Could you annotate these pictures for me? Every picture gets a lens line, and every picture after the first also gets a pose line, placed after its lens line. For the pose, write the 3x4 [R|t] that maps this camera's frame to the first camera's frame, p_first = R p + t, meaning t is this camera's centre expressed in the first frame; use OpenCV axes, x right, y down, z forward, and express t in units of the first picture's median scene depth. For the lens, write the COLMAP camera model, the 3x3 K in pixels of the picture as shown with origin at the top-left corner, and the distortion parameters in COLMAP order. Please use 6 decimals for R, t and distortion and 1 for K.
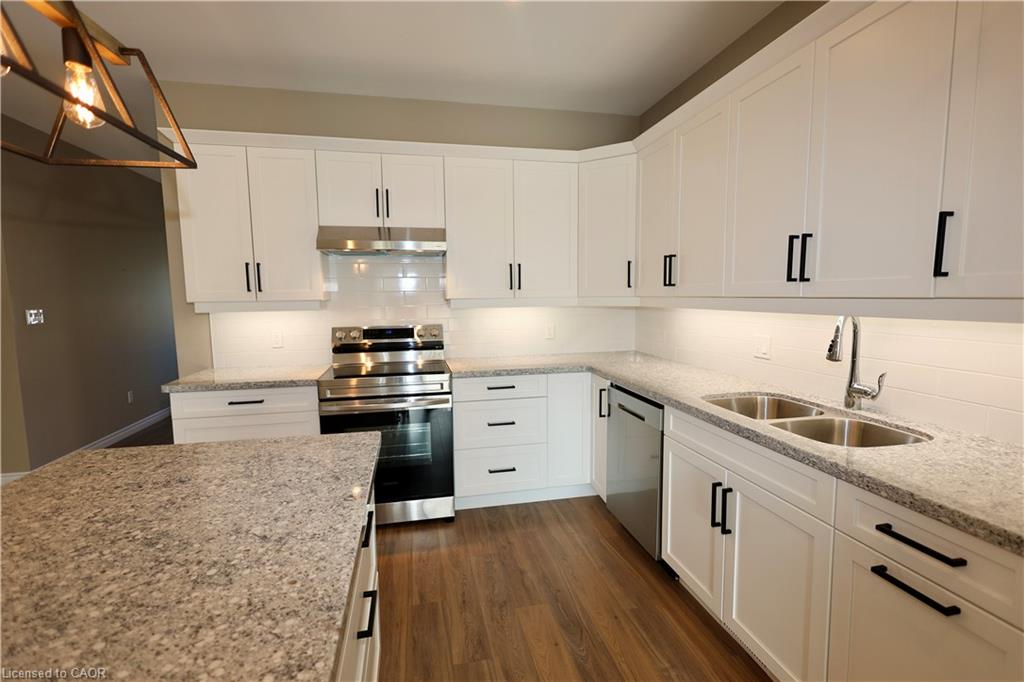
lens RADIAL K [[476.3, 0, 515.1], [0, 476.3, 346.4], [0, 0, 1]] dist [0.003512, 0.001395]
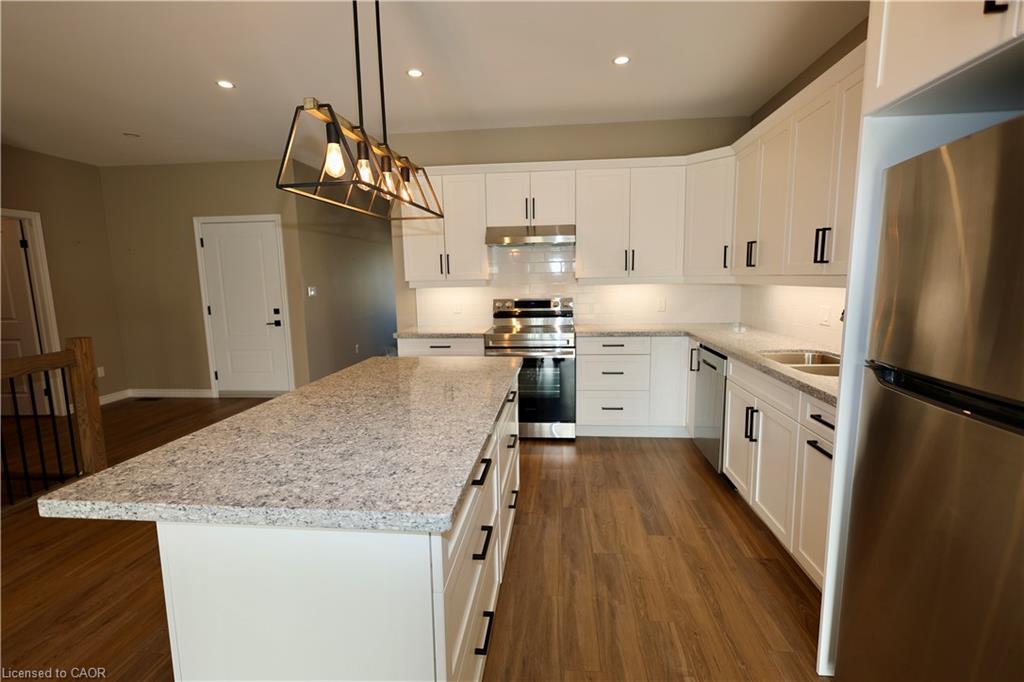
lens RADIAL K [[476.3, 0, 511.4], [0, 476.3, 345.0], [0, 0, 1]] dist [0.003512, 0.001395]
pose [[0.950560, 0.036783, -0.308354, 0.113648], [-0.024640, 0.998763, 0.043181, 0.036802], [0.309561, -0.033449, 0.950291, -0.352804]]
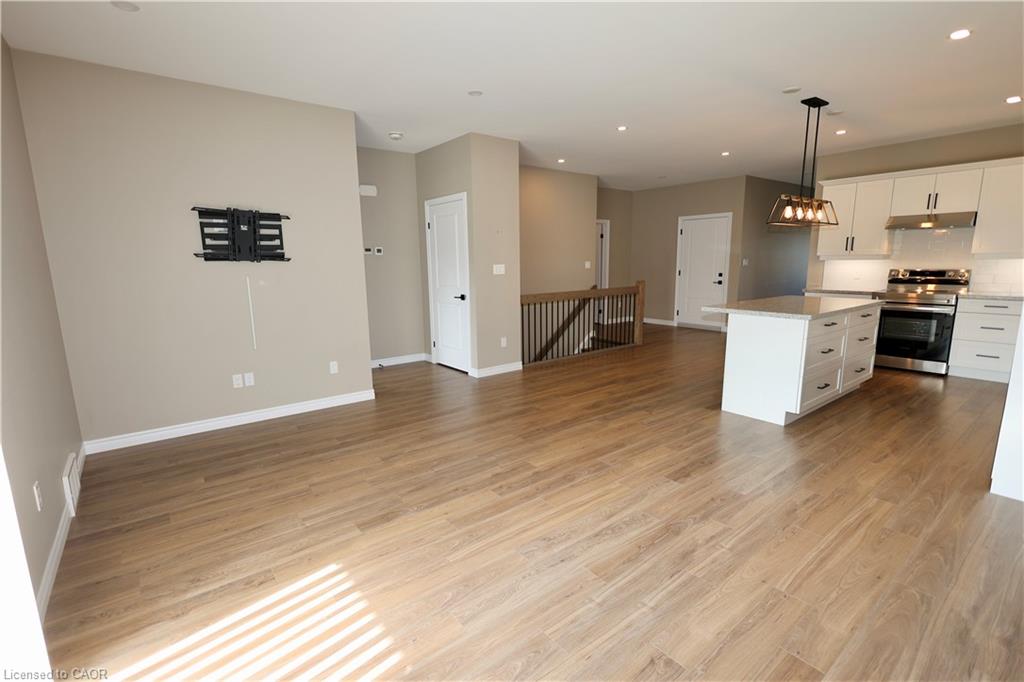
lens RADIAL K [[476.3, 0, 510.2], [0, 476.3, 343.9], [0, 0, 1]] dist [0.003512, 0.001395]
pose [[0.440103, 0.162972, -0.883034, 0.765656], [-0.085579, 0.986528, 0.139420, 0.133285], [0.893860, 0.014210, 0.448121, -1.354477]]
